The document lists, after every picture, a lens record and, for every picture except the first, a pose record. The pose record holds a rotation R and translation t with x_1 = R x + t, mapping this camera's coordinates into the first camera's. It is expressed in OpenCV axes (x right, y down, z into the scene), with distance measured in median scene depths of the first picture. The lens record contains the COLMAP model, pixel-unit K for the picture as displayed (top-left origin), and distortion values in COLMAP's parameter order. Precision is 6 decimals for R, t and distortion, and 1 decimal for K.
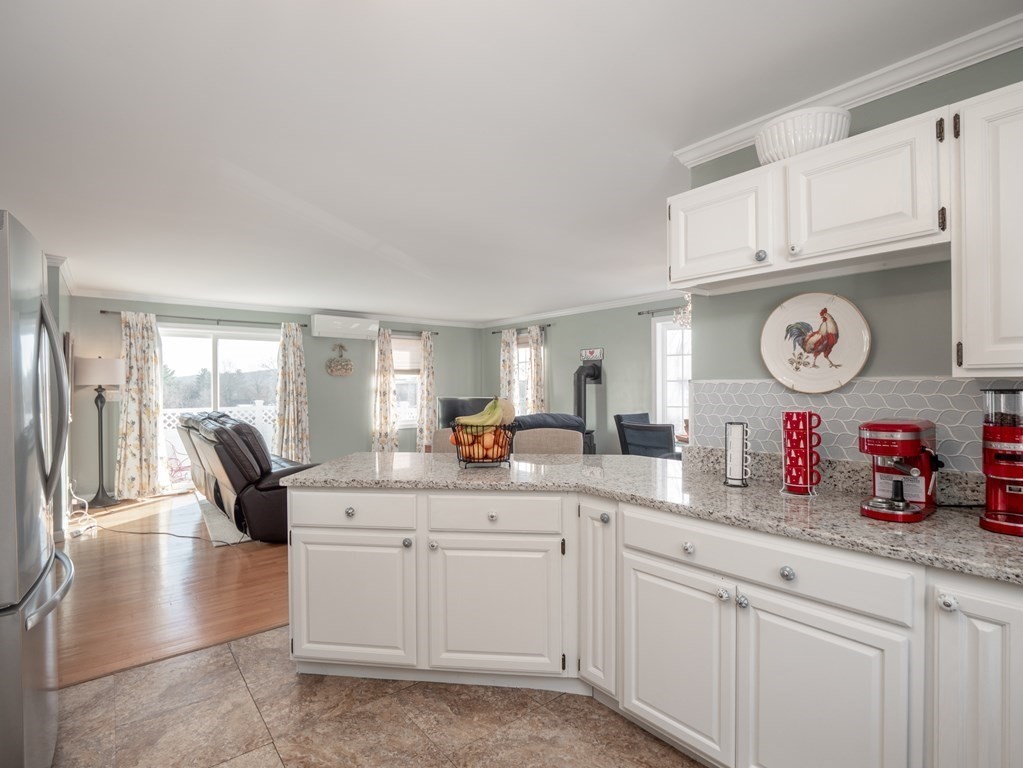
lens RADIAL K [[520.3, 0, 508.5], [0, 520.3, 384.9], [0, 0, 1]] dist [-0.011154, -0.001141]
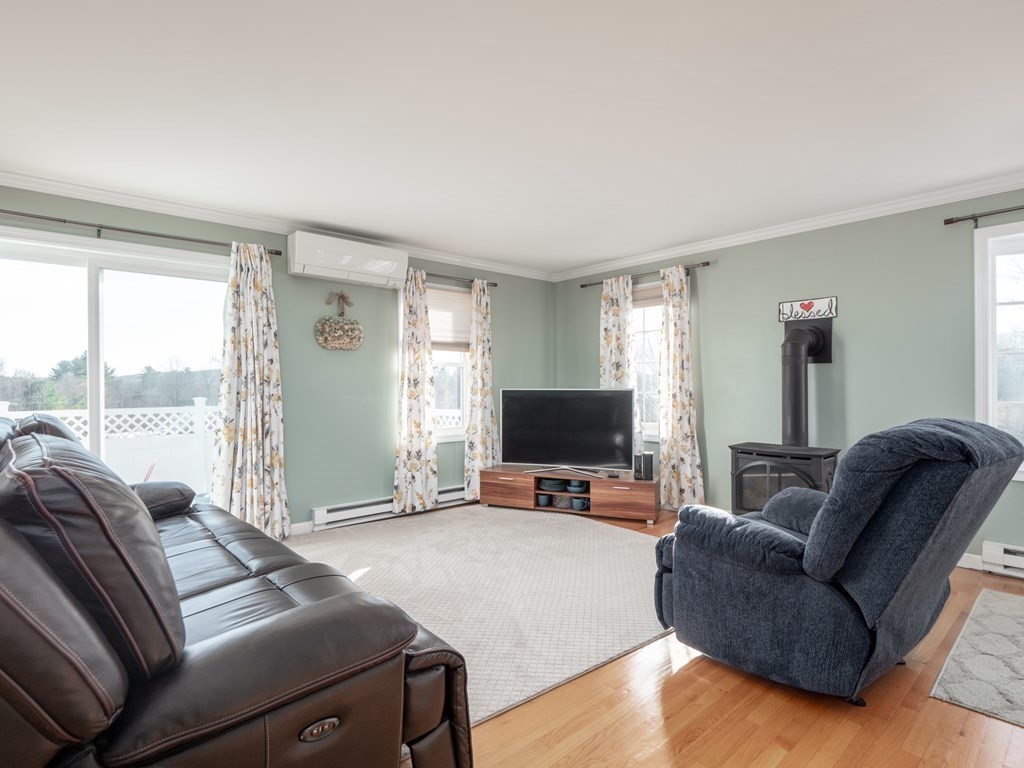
lens RADIAL K [[538.0, 0, 501.1], [0, 538.0, 384.5], [0, 0, 1]] dist [-0.005499, -0.003810]
pose [[0.998863, 0.000265, 0.047666, -0.172191], [-0.000199, 0.999999, -0.001392, 0.019707], [-0.047666, 0.001381, 0.998862, 0.401591]]
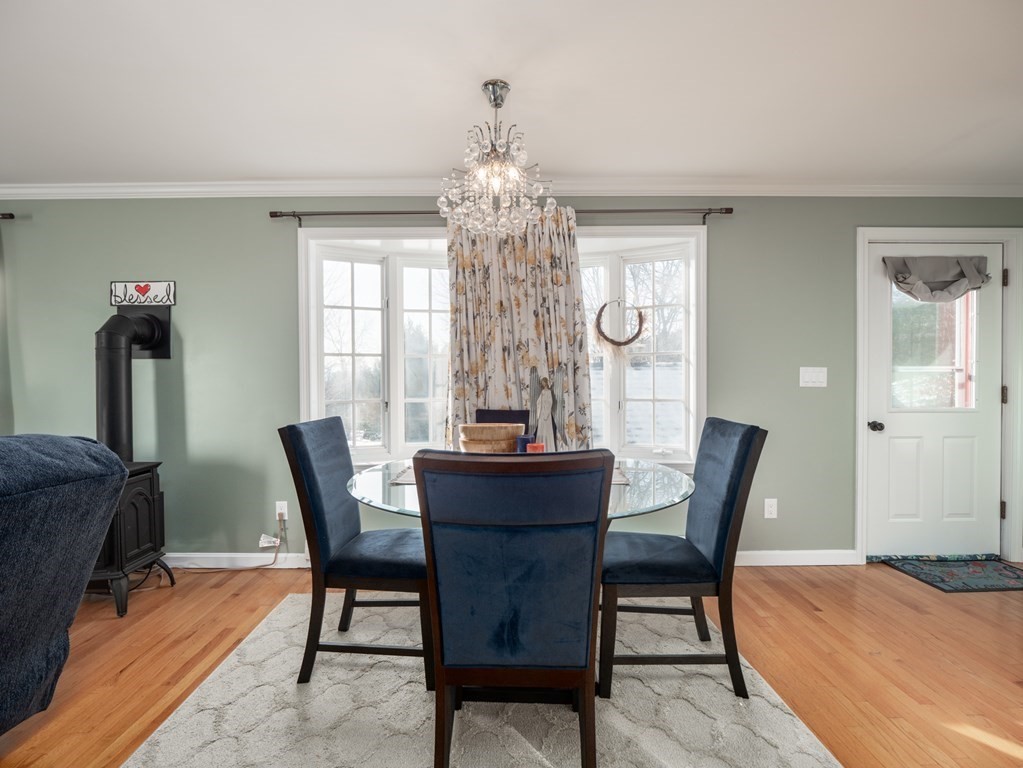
lens RADIAL K [[520.3, 0, 508.9], [0, 520.3, 381.3], [0, 0, 1]] dist [-0.011154, -0.001141]
pose [[0.623508, -0.014896, 0.781675, 0.004639], [0.003223, 0.999859, 0.016483, 0.010710], [-0.781810, -0.007758, 0.623468, 0.420924]]
